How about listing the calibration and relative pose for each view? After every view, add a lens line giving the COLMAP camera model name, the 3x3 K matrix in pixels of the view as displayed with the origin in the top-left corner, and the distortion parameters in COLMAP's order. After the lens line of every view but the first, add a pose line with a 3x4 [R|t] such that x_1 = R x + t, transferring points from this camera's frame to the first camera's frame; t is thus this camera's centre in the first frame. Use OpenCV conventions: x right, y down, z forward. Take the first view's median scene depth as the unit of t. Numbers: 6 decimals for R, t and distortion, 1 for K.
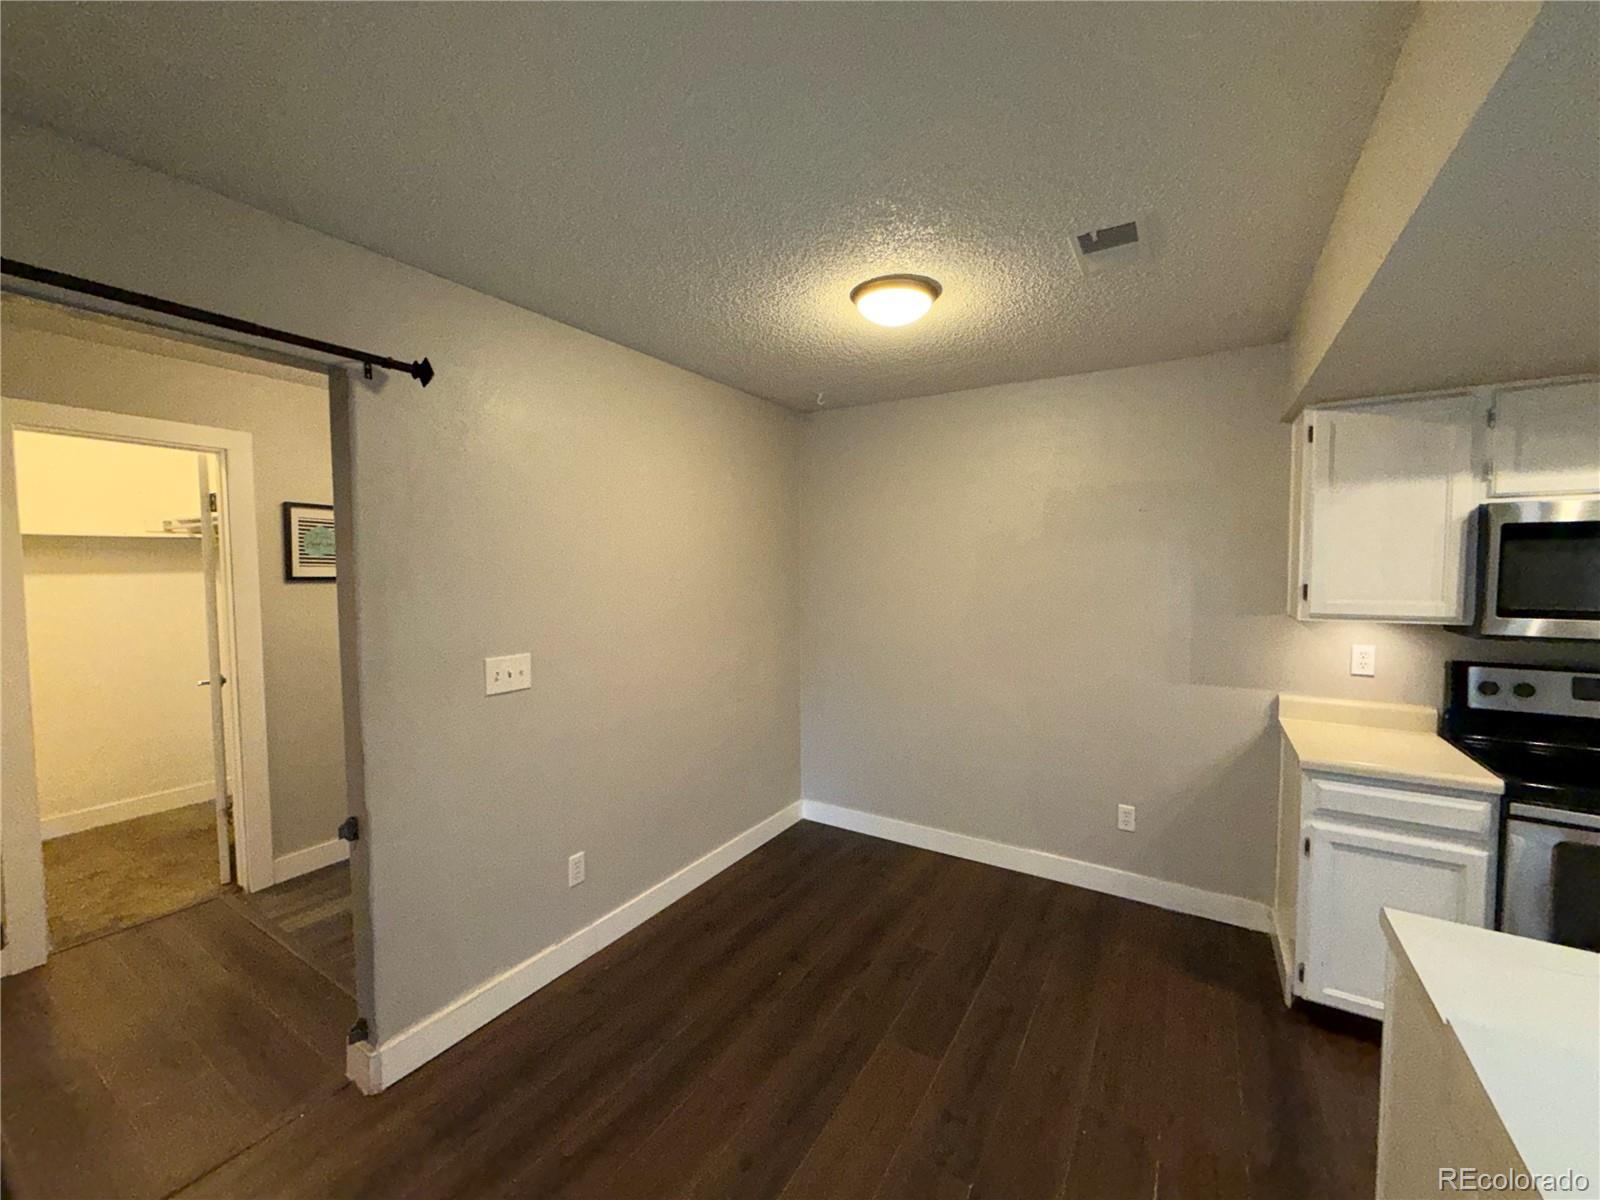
lens RADIAL K [[640.1, 0, 797.2], [0, 640.1, 599.2], [0, 0, 1]] dist [0.000415, -0.000207]
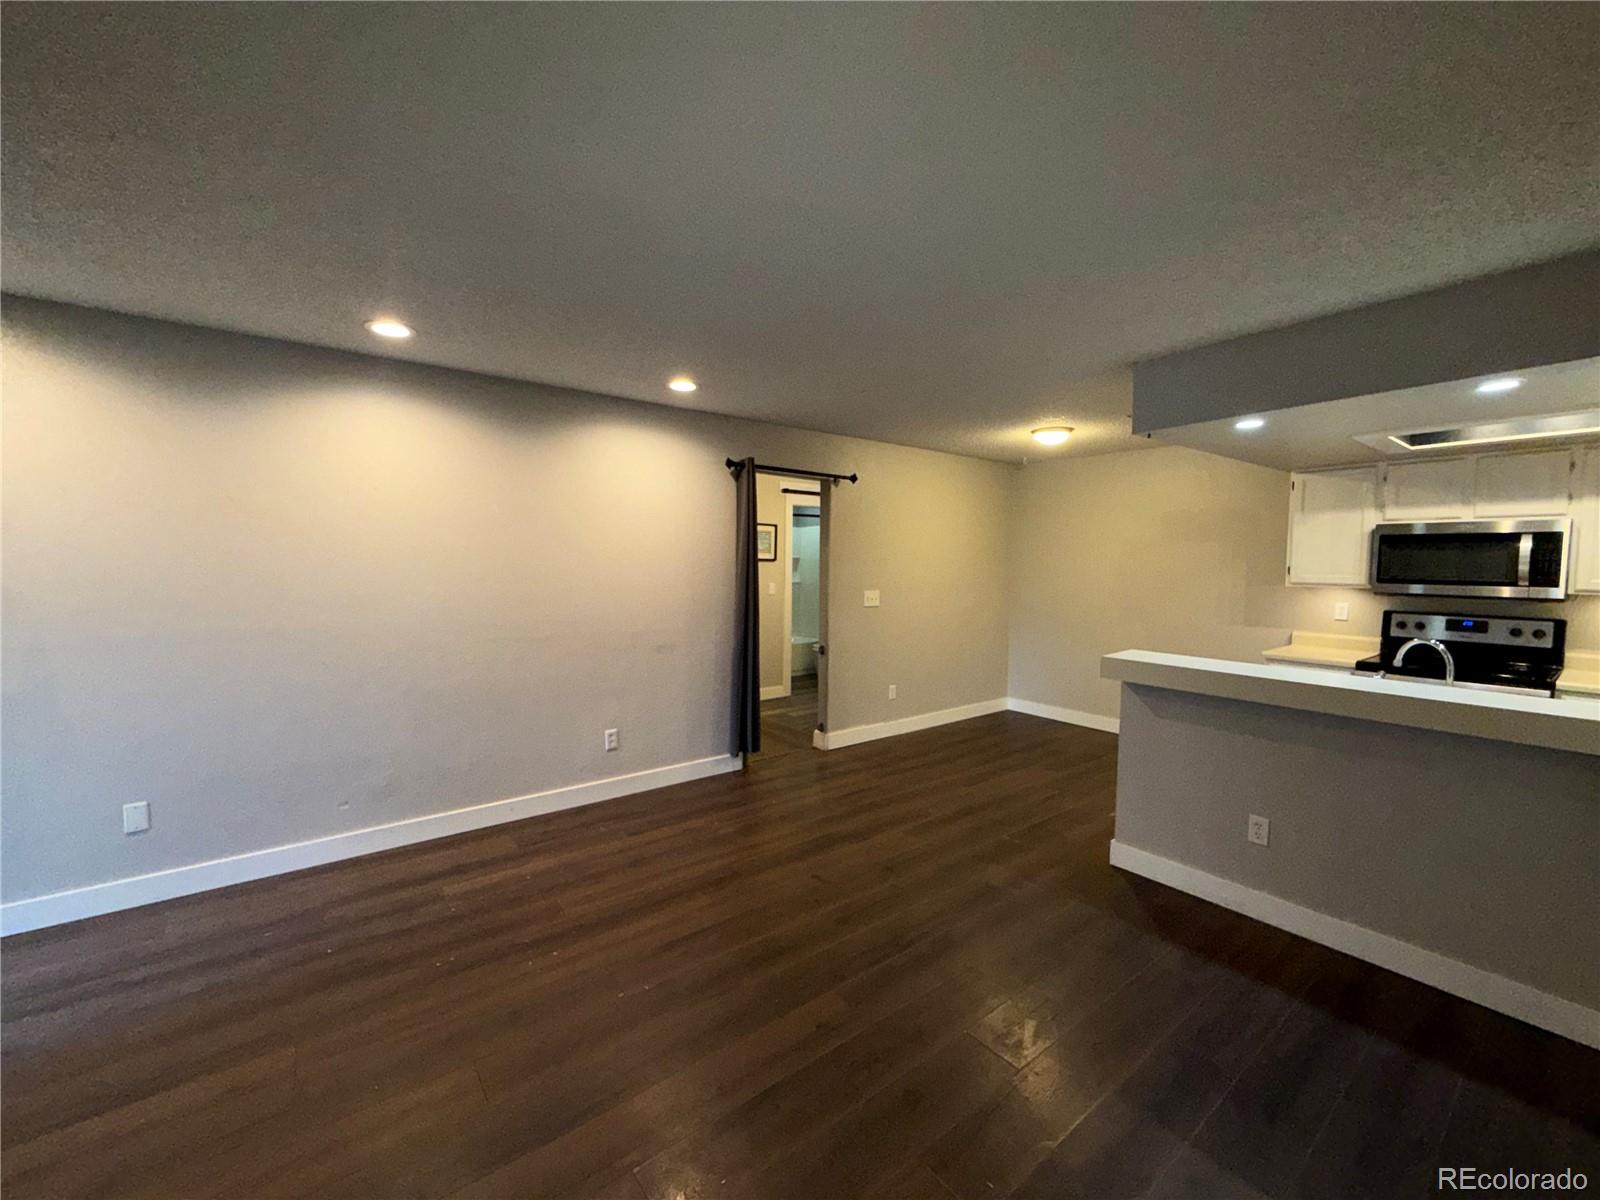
lens RADIAL K [[640.1, 0, 797.2], [0, 640.1, 599.2], [0, 0, 1]] dist [0.000415, -0.000207]
pose [[0.936579, 0.033648, -0.348837, 0.116953], [-0.030548, 0.999430, 0.014385, 0.095377], [0.349122, -0.002816, 0.937073, -1.337528]]
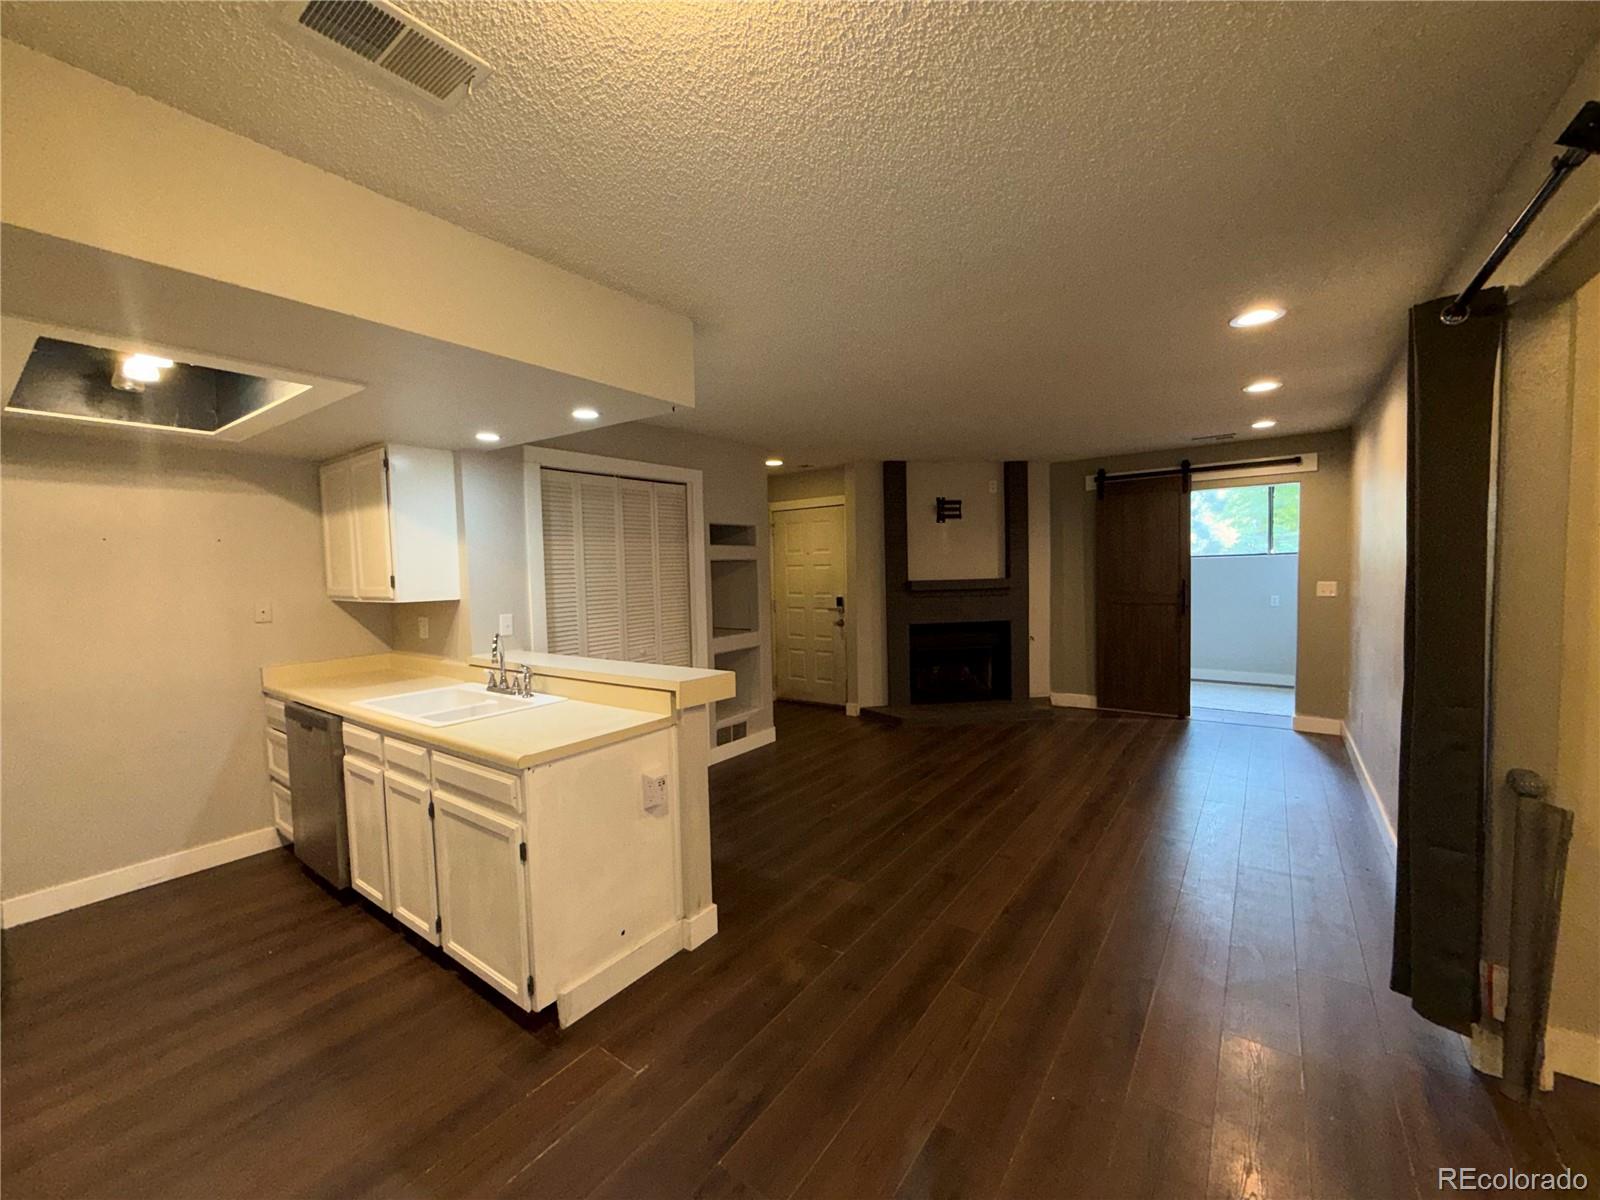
lens RADIAL K [[640.1, 0, 797.2], [0, 640.1, 599.2], [0, 0, 1]] dist [0.000415, -0.000207]
pose [[-0.996608, 0.025301, 0.078315, 0.037649], [0.033197, 0.994310, 0.101222, -0.036380], [-0.075309, 0.103479, -0.991777, 1.390994]]
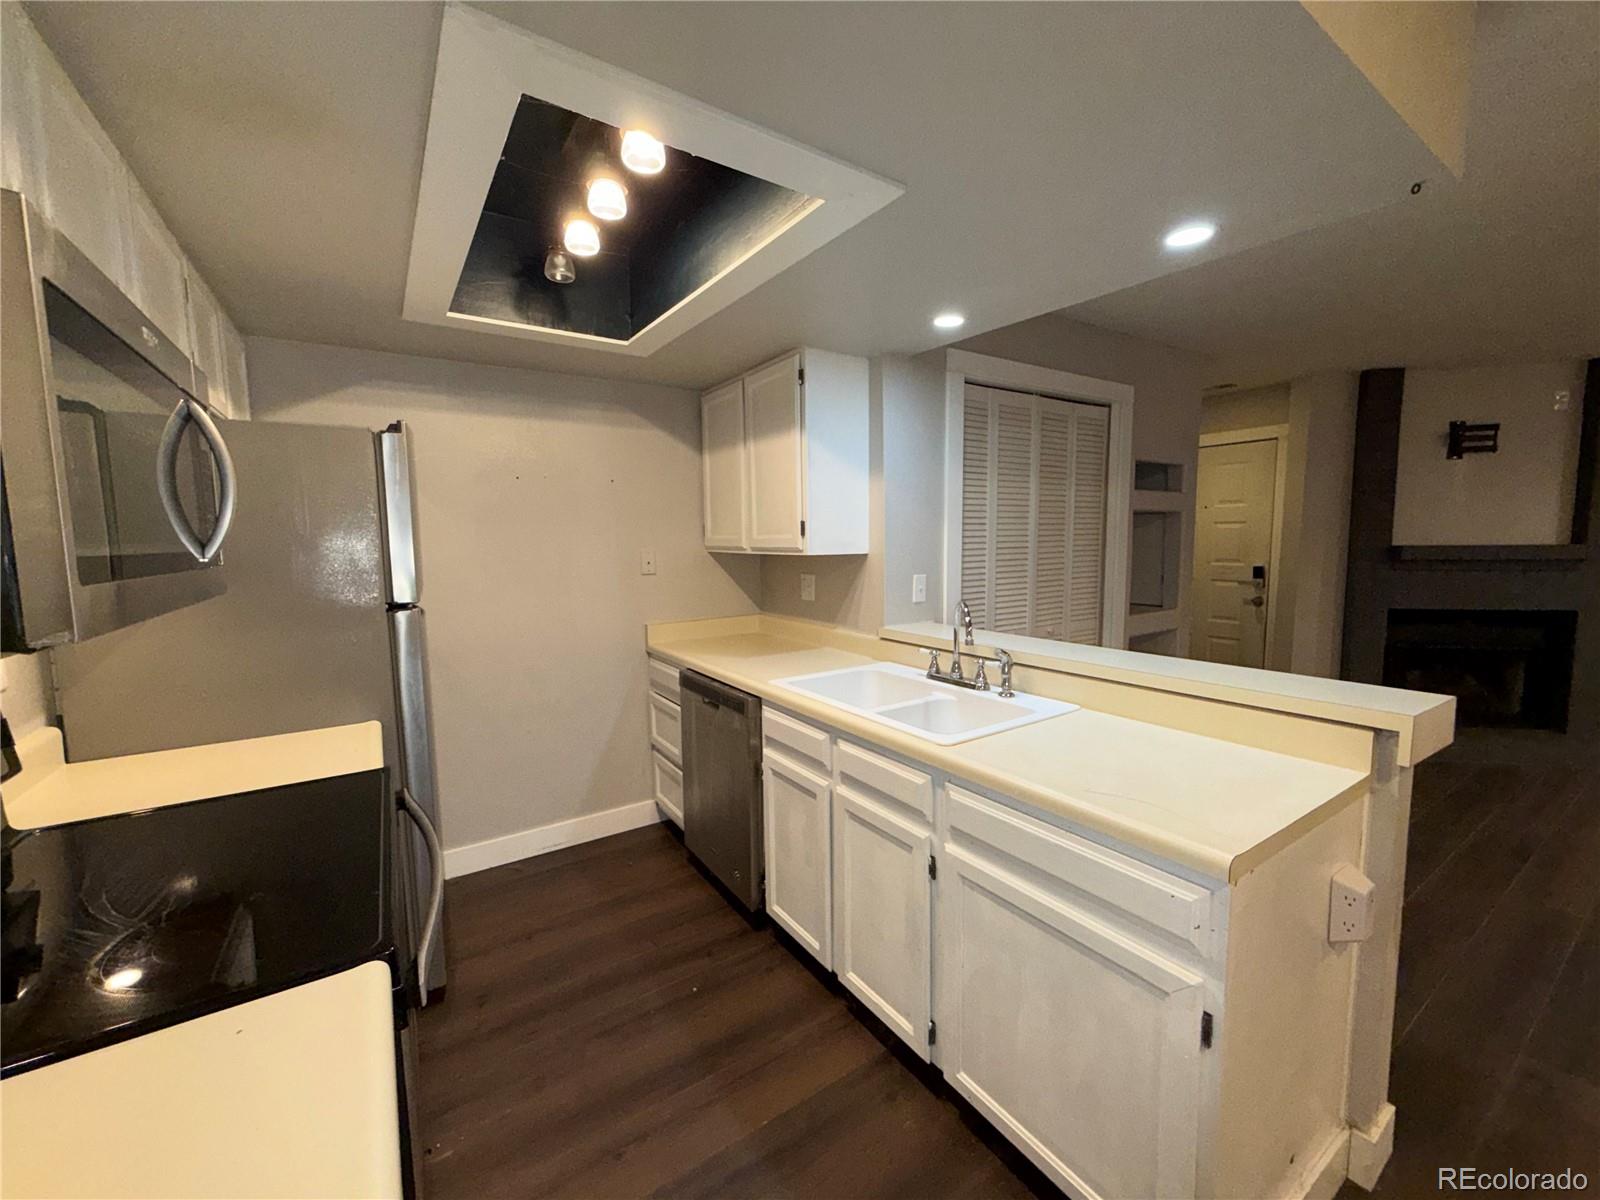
lens RADIAL K [[640.1, 0, 797.2], [0, 640.1, 599.2], [0, 0, 1]] dist [0.000415, -0.000207]
pose [[-0.908694, -0.025630, 0.416675, 0.597516], [0.037305, 0.989135, 0.142198, 0.003116], [-0.415793, 0.144758, -0.897865, 1.061285]]
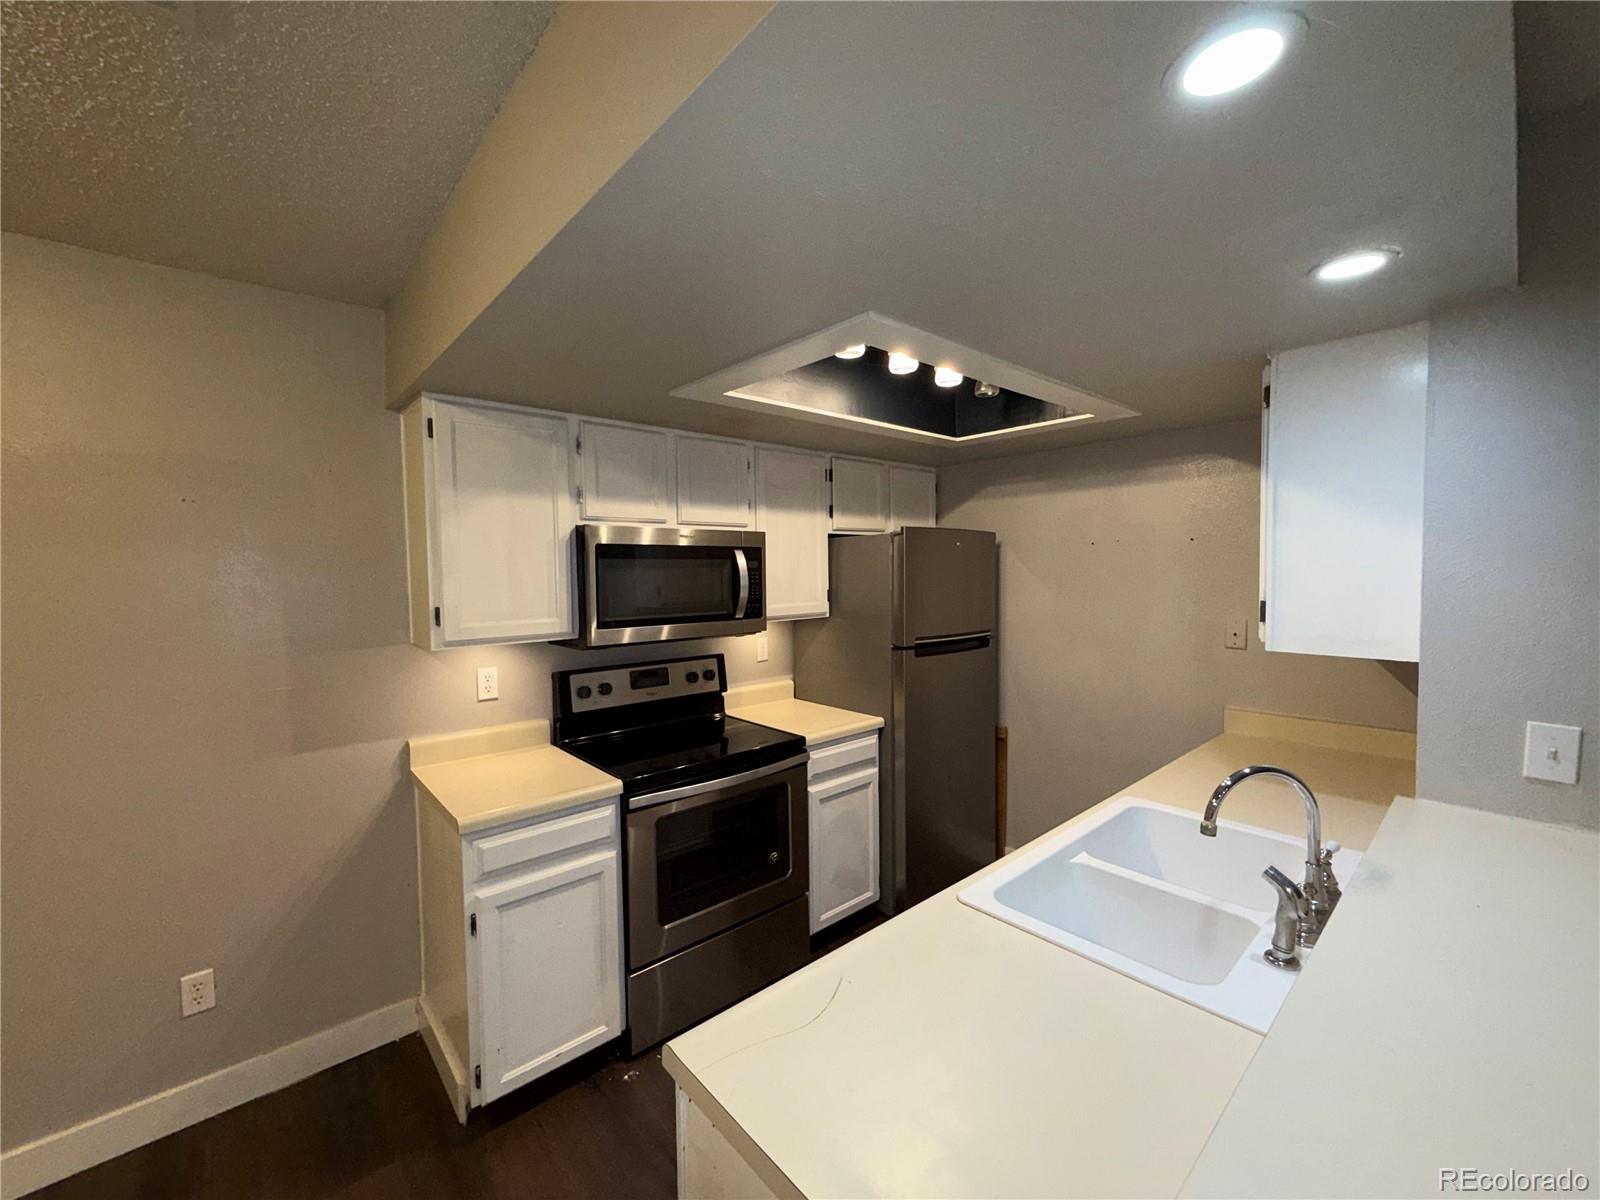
lens RADIAL K [[640.1, 0, 797.2], [0, 640.1, 599.2], [0, 0, 1]] dist [0.000415, -0.000207]
pose [[0.288444, -0.042714, 0.956544, 0.140946], [0.059731, 0.997861, 0.026547, -0.030270], [-0.955632, 0.049478, 0.290378, 0.332867]]
